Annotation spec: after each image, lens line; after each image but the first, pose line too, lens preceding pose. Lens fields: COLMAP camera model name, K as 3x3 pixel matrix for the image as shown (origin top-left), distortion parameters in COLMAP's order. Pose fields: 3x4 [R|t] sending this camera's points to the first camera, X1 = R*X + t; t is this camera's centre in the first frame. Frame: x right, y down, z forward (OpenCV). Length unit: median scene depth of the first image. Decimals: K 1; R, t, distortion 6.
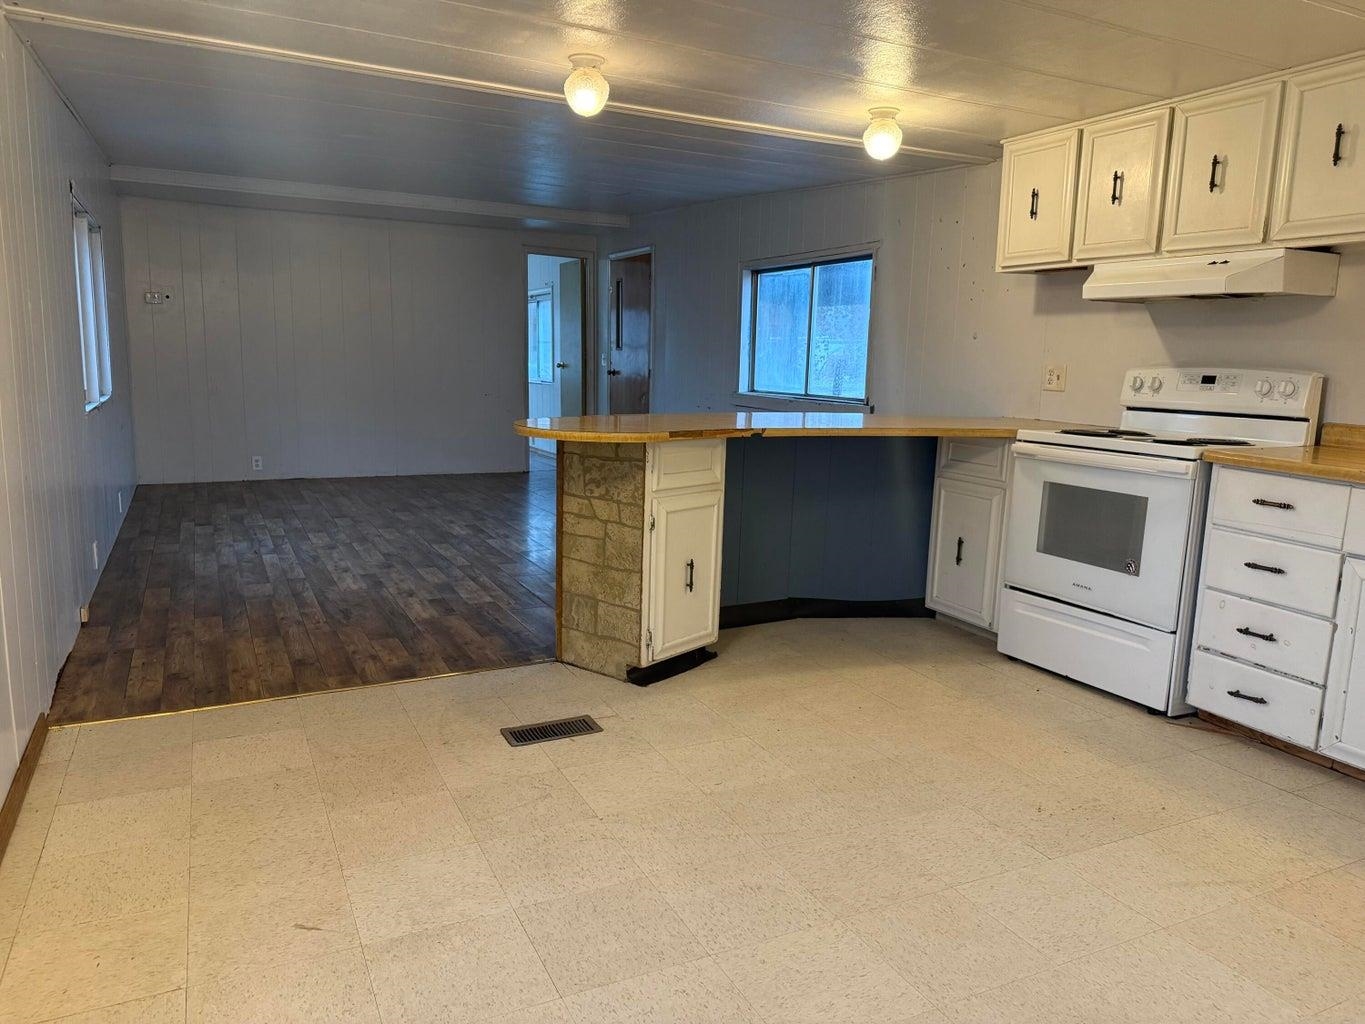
lens RADIAL K [[961.3, 0, 686.6], [0, 961.3, 509.0], [0, 0, 1]] dist [0.003002, -0.003409]
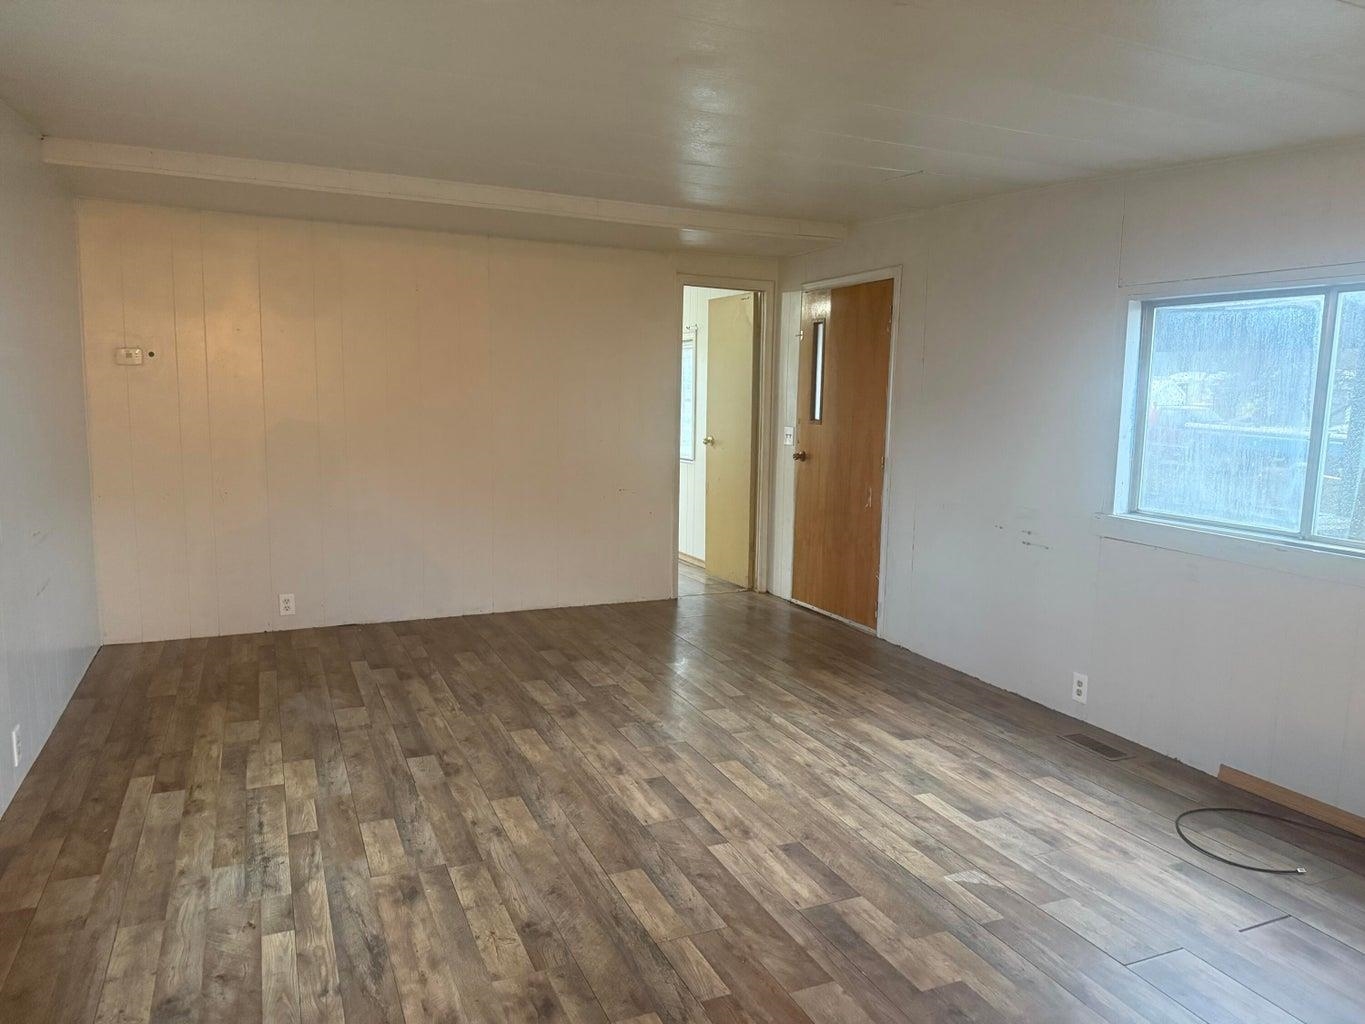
lens RADIAL K [[961.3, 0, 678.2], [0, 961.3, 518.8], [0, 0, 1]] dist [0.003002, -0.003409]
pose [[0.998288, 0.000809, -0.058483, -0.169406], [-0.002677, 0.999488, -0.031876, -0.102451], [0.058427, 0.031978, 0.997779, 0.428892]]
